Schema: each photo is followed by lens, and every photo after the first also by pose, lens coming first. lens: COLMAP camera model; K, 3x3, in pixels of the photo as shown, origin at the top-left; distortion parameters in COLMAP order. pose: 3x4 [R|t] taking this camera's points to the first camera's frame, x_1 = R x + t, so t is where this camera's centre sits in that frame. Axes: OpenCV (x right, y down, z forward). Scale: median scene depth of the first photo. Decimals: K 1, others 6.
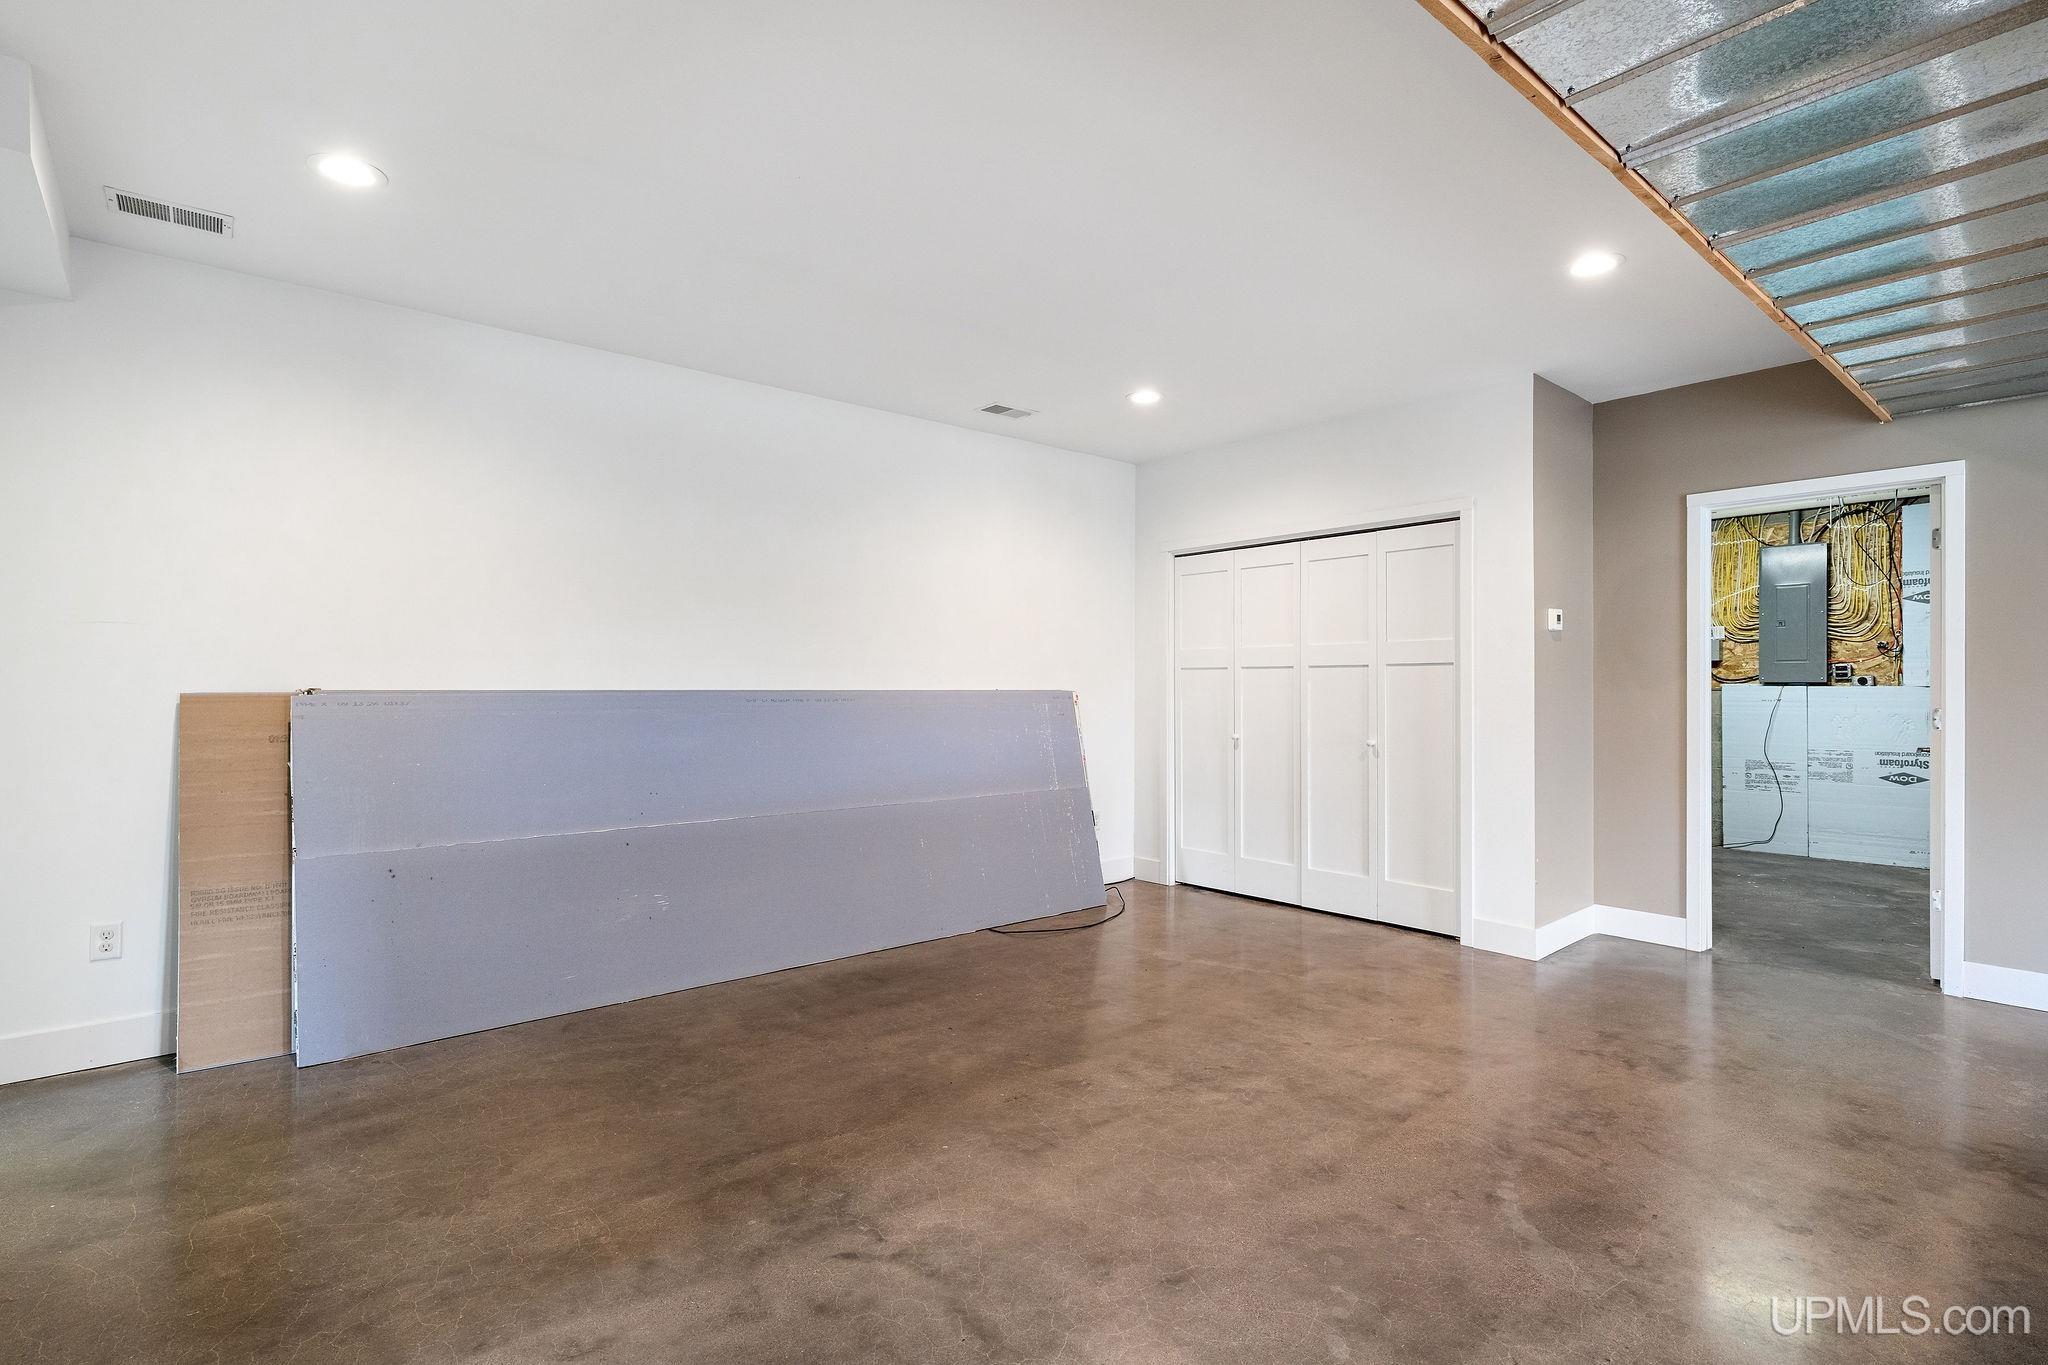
lens RADIAL K [[990.6, 0, 1024.0], [0, 990.6, 682.5], [0, 0, 1]] dist [-0.000326, -0.000132]
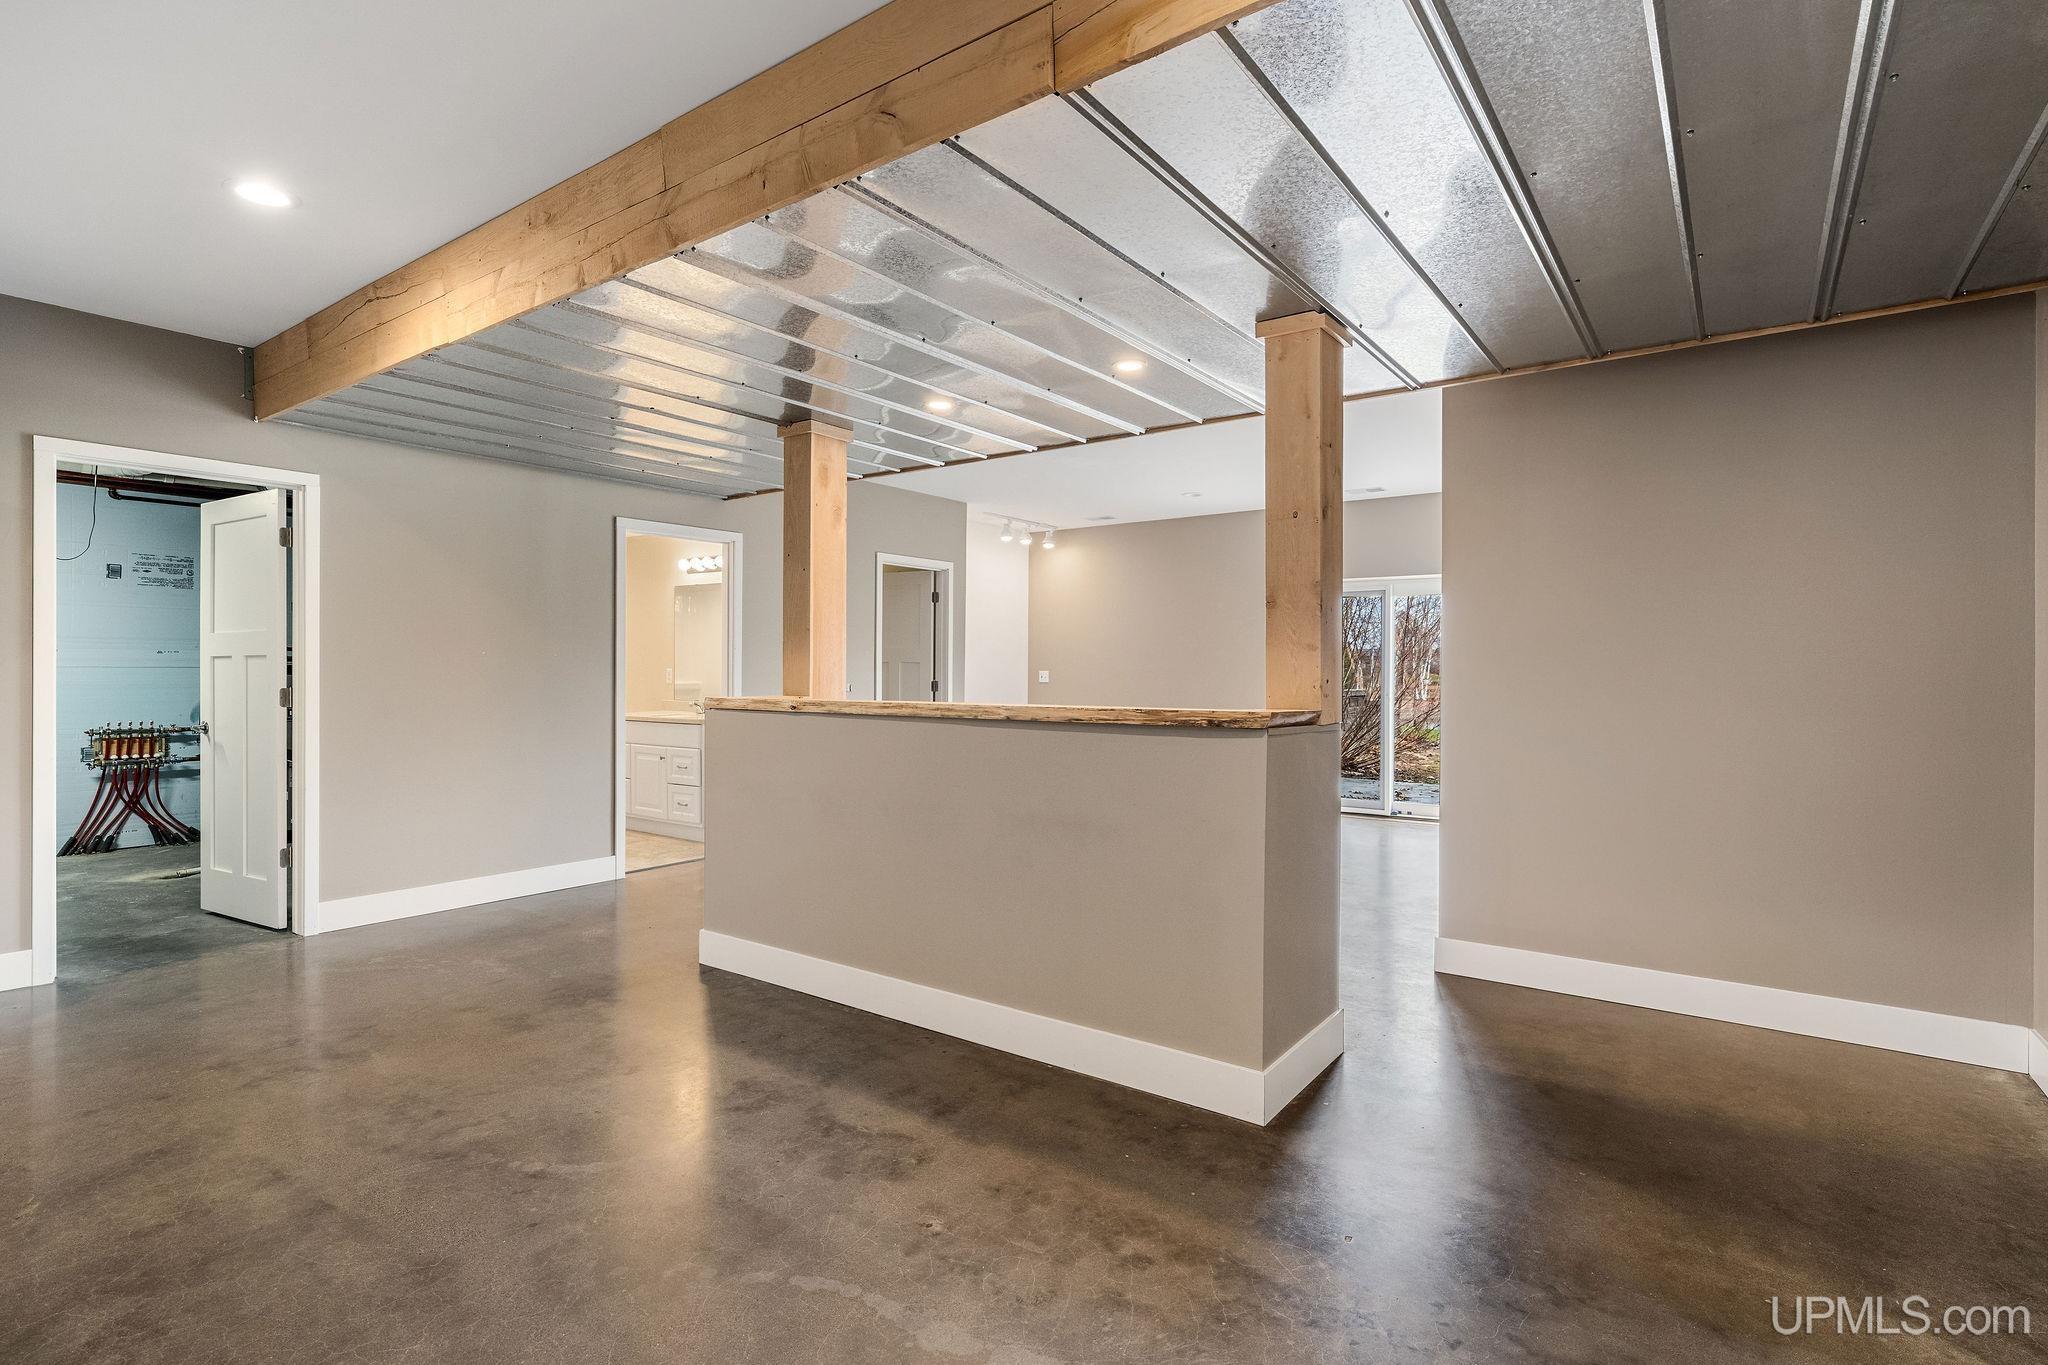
lens RADIAL K [[990.6, 0, 1024.0], [0, 990.6, 682.5], [0, 0, 1]] dist [-0.000326, -0.000132]
pose [[-0.224051, -0.017159, 0.974426, -0.490422], [-0.007522, 0.999846, 0.015877, -0.005637], [-0.974548, -0.003773, -0.224146, 0.580762]]
